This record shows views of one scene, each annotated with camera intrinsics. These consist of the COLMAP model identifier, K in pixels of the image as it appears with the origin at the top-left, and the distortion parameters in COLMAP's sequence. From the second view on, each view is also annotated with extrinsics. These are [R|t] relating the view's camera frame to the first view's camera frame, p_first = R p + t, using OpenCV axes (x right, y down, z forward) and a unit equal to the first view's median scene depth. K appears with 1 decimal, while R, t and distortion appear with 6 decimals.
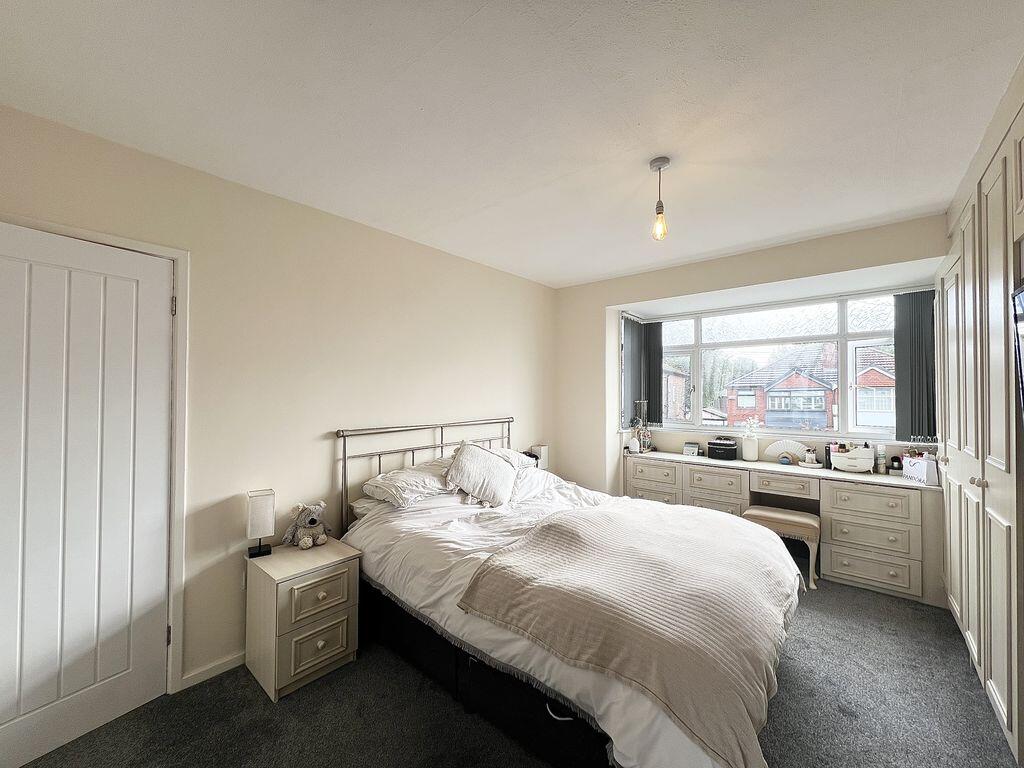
lens RADIAL K [[410.2, 0, 512.4], [0, 410.2, 384.1], [0, 0, 1]] dist [0.000946, -0.000219]
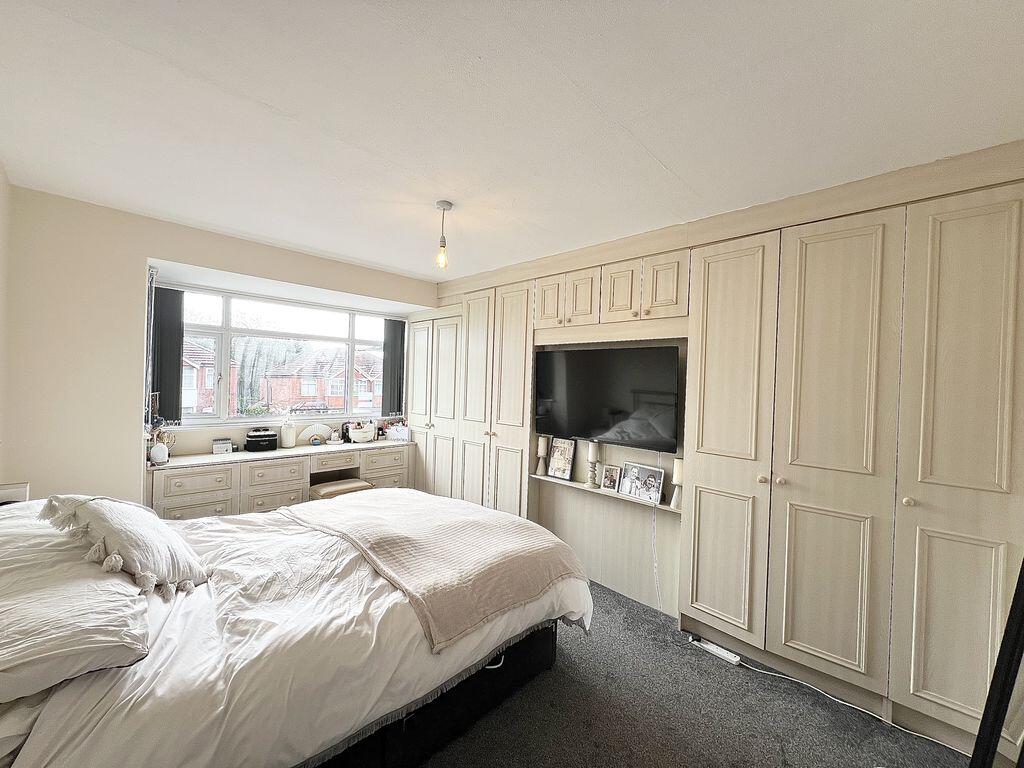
lens RADIAL K [[410.2, 0, 511.3], [0, 410.2, 385.5], [0, 0, 1]] dist [0.000946, -0.000219]
pose [[0.064492, -0.011442, 0.997853, -0.484038], [-0.052030, 0.998536, 0.014813, -0.020703], [-0.996561, -0.052873, 0.063802, 0.403174]]
